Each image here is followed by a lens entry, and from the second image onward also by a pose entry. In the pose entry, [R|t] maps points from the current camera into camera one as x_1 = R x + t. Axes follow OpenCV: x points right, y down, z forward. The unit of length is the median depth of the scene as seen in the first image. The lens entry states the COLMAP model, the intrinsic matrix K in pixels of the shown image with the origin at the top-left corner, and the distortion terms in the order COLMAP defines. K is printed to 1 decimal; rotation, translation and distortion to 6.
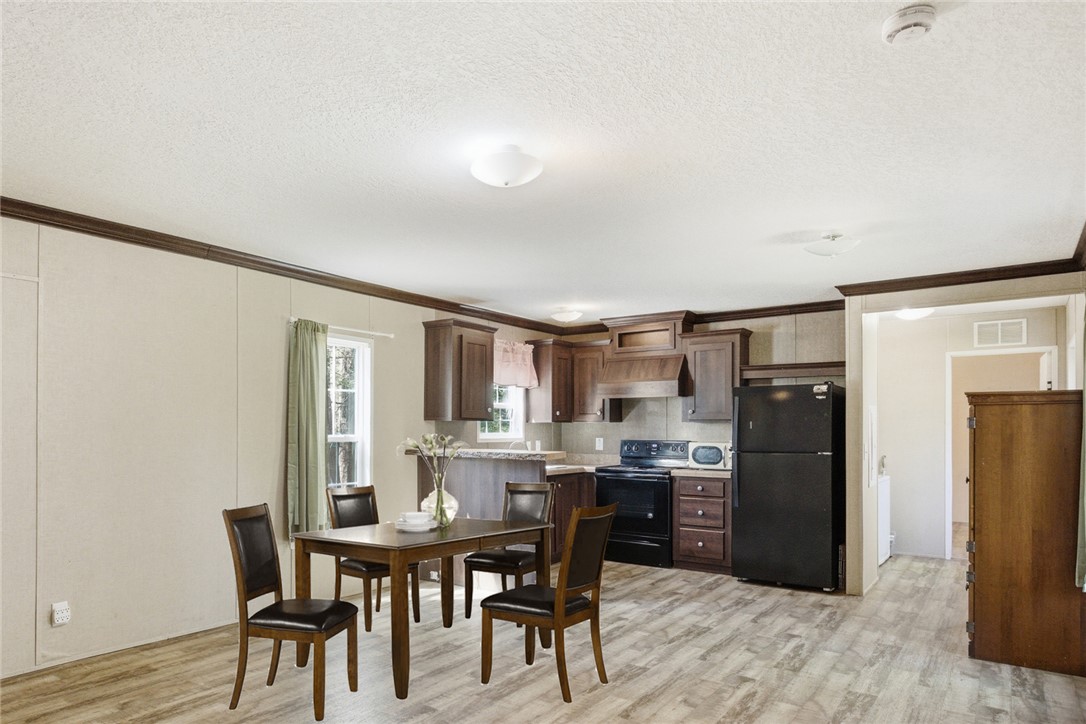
lens RADIAL K [[689.7, 0, 450.1], [0, 689.7, 430.2], [0, 0, 1]] dist [-0.007445, 0.001910]
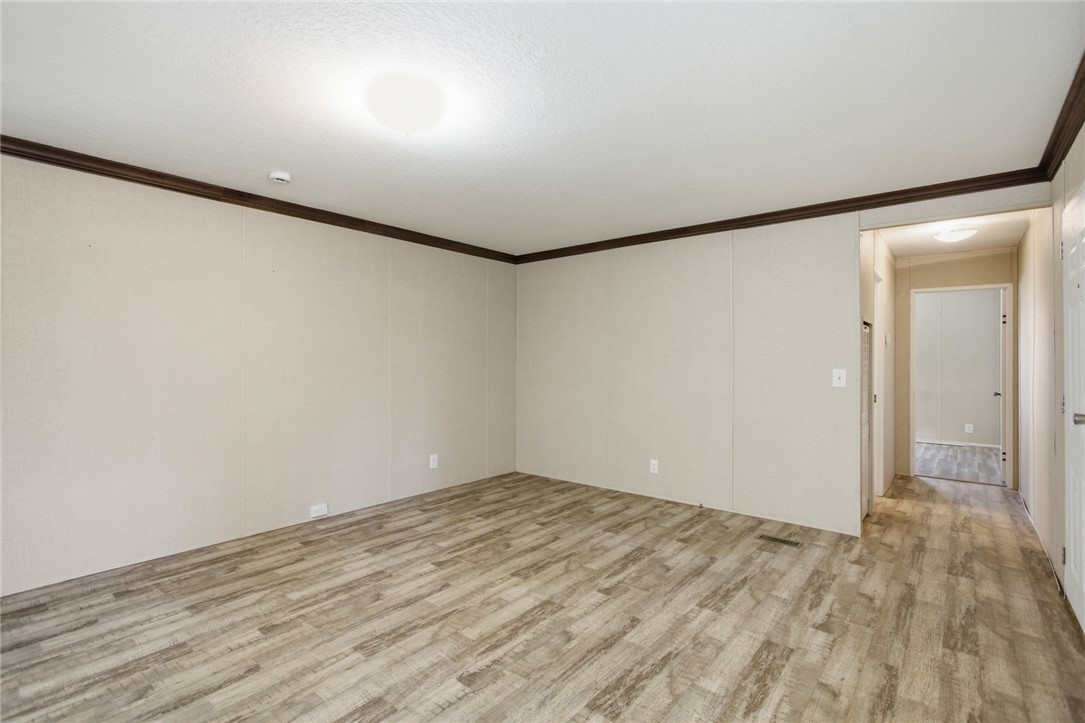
lens RADIAL K [[517.6, 0, 542.9], [0, 517.6, 359.2], [0, 0, 1]] dist [-0.006367, 0.001009]
pose [[-0.999962, -0.008222, 0.002778, -0.063022], [-0.008224, 0.999966, -0.000553, 0.000429], [-0.002773, -0.000576, -0.999996, 0.824813]]
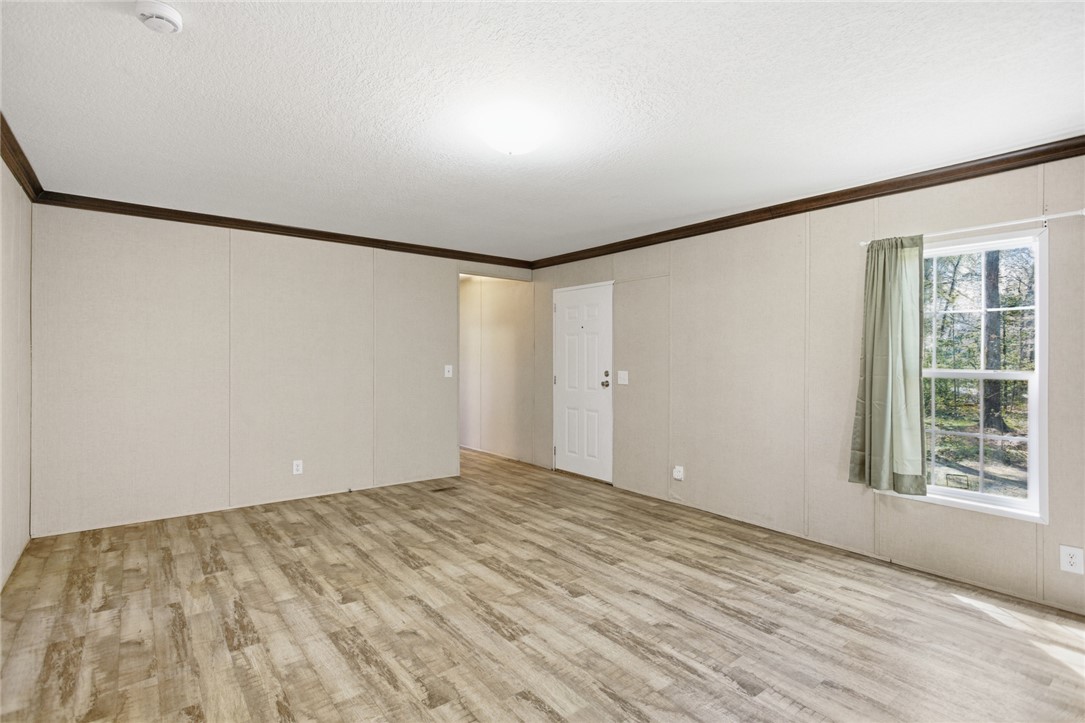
lens RADIAL K [[524.5, 0, 542.5], [0, 524.5, 361.5], [0, 0, 1]] dist [0.002716, 0.000266]
pose [[-0.217060, -0.001437, -0.976157, 0.432798], [-0.009021, 0.999959, 0.000534, 0.001539], [0.976117, 0.008922, -0.217064, 0.567135]]
